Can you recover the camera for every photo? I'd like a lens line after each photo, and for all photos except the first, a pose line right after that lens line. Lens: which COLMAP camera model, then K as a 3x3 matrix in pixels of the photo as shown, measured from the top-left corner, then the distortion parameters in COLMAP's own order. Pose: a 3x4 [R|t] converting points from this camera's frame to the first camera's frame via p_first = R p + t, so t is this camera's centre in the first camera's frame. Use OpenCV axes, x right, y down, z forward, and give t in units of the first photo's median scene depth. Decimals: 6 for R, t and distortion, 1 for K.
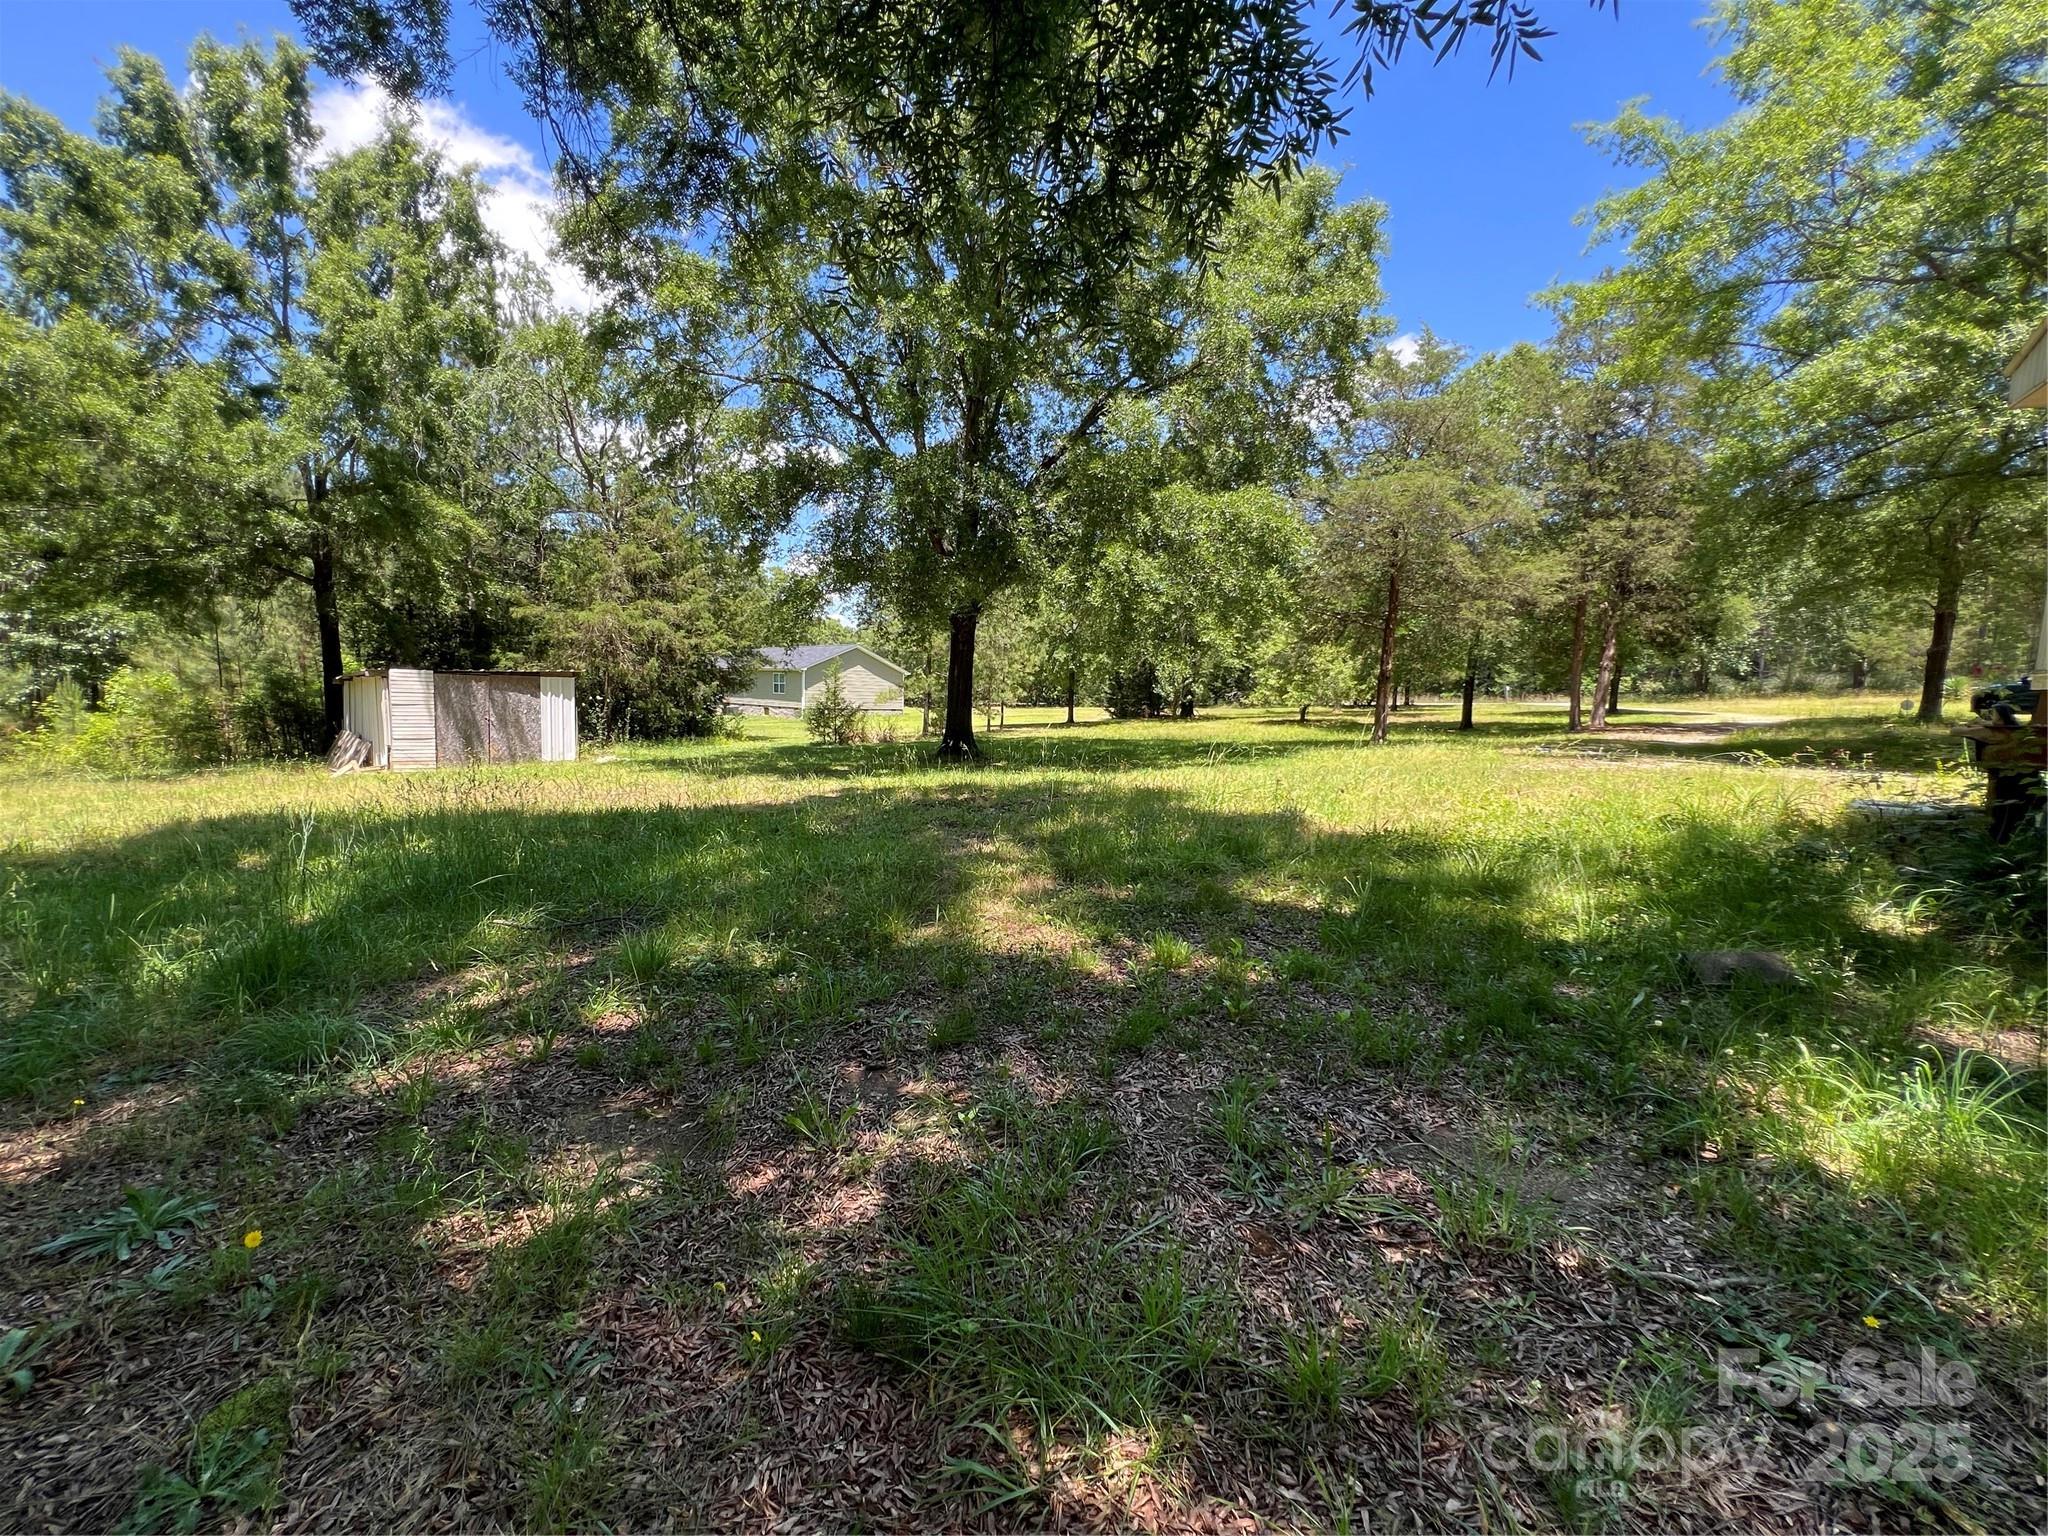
lens RADIAL K [[836.1, 0, 1014.0], [0, 836.1, 770.2], [0, 0, 1]] dist [0.000514, 0.000038]
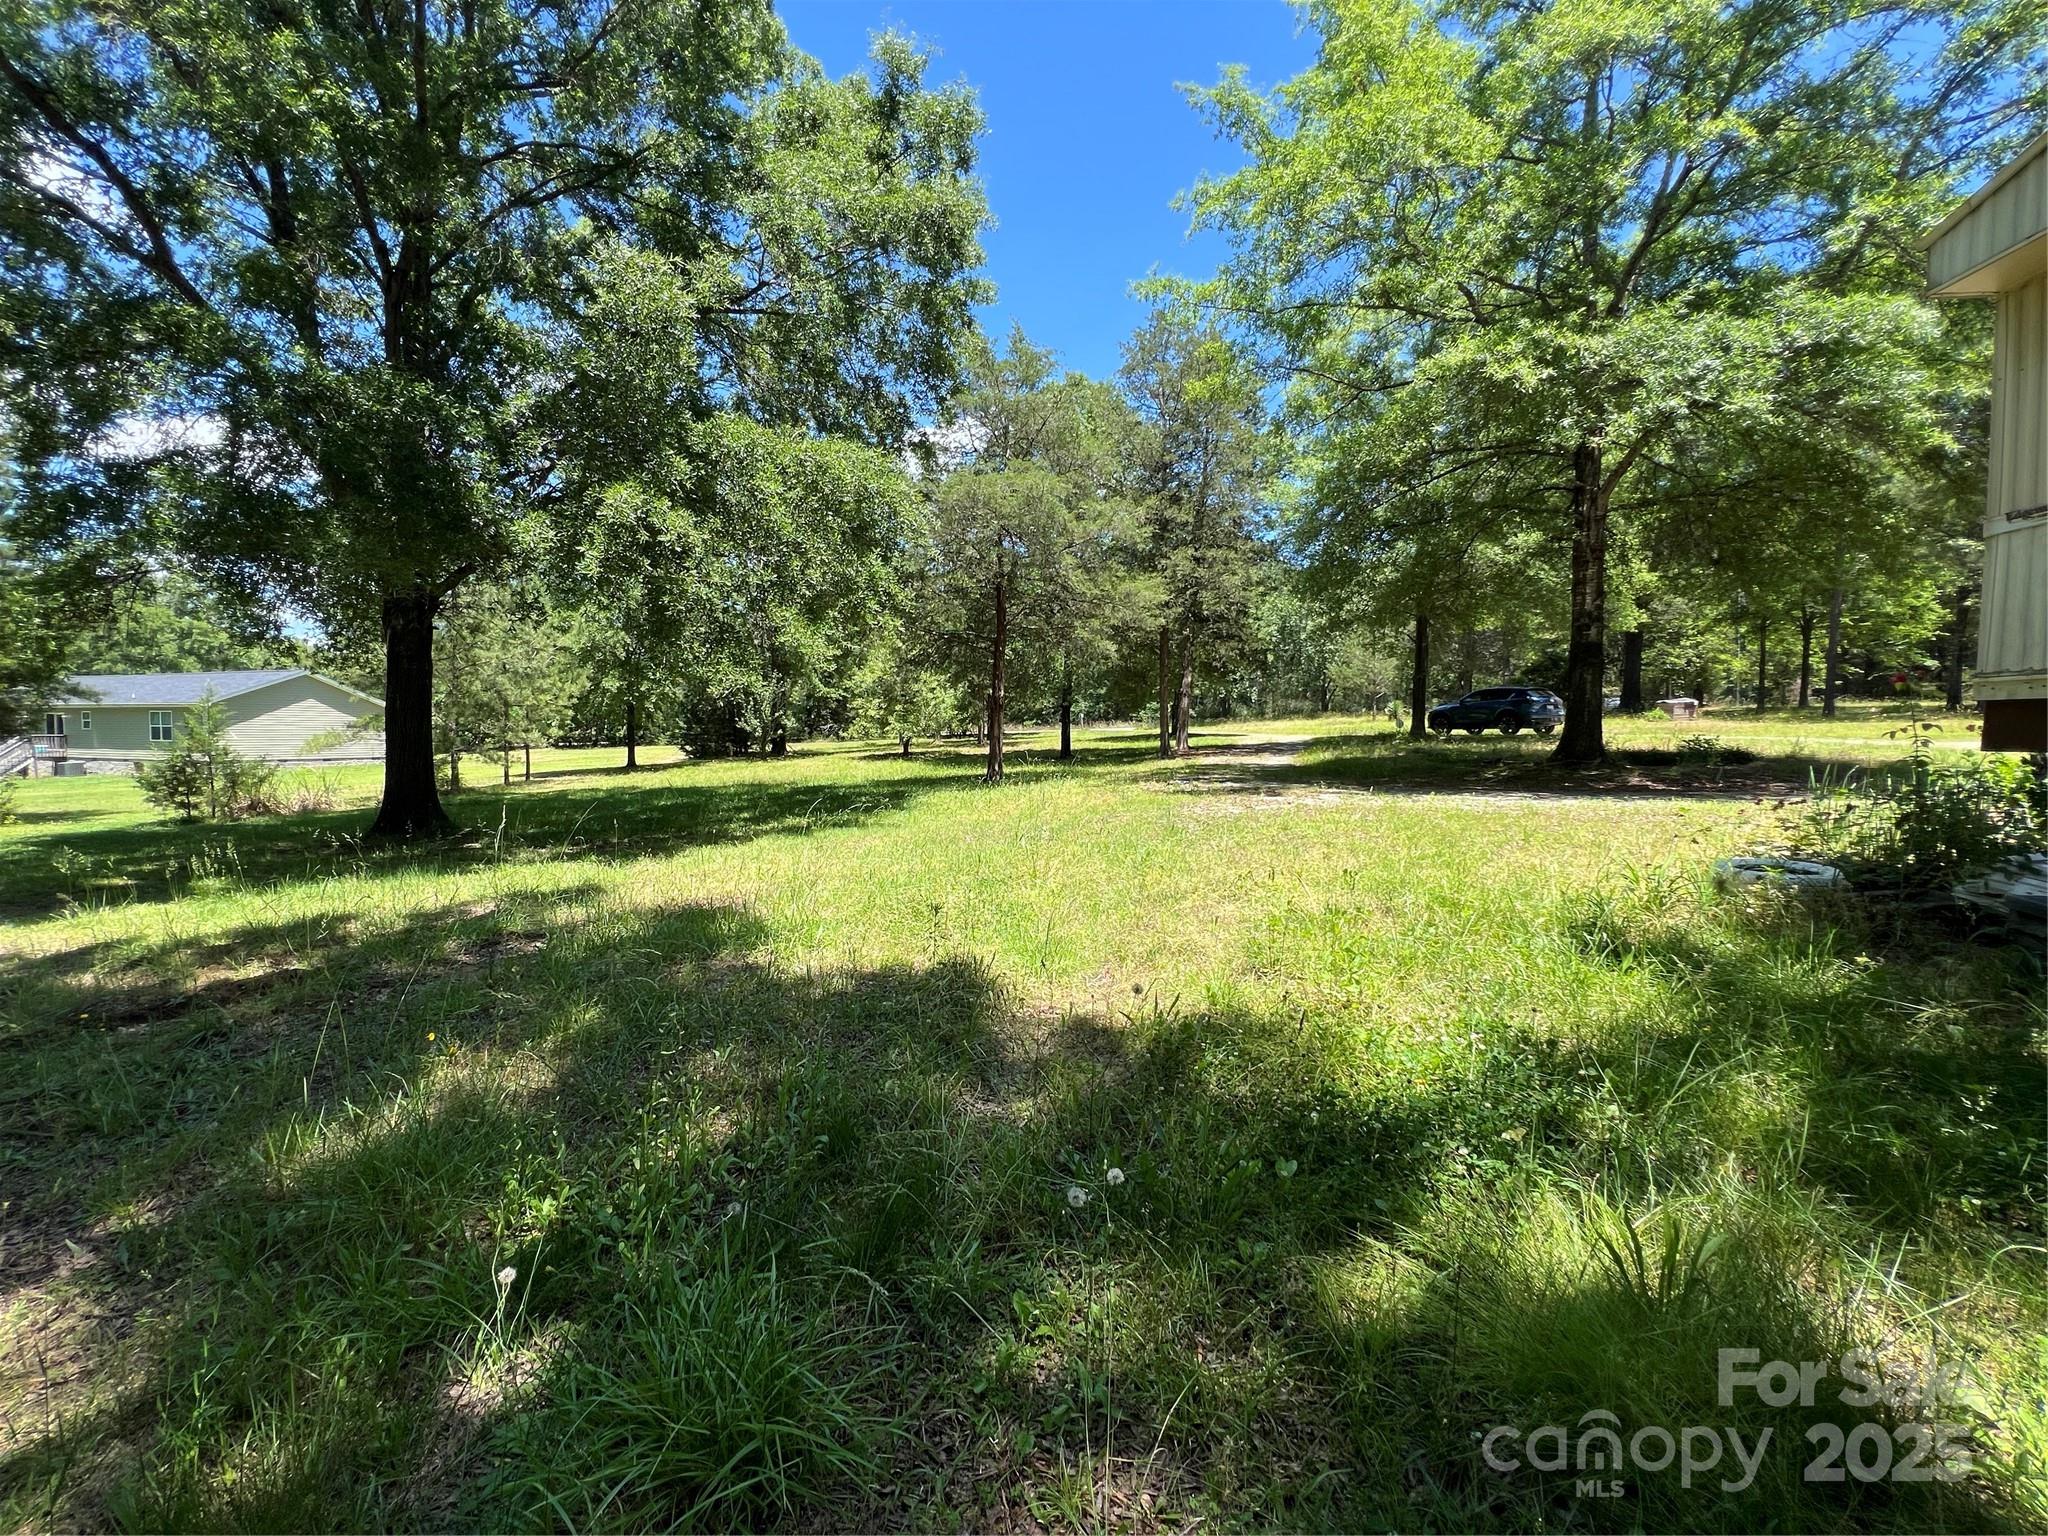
lens RADIAL K [[772.5, 0, 1016.9], [0, 772.5, 760.5], [0, 0, 1]] dist [-0.000291, 0.000053]
pose [[0.880305, -0.043782, 0.472383, 0.052310], [0.065912, 0.997363, -0.030389, -0.019361], [-0.469807, 0.057887, 0.880869, 0.204315]]
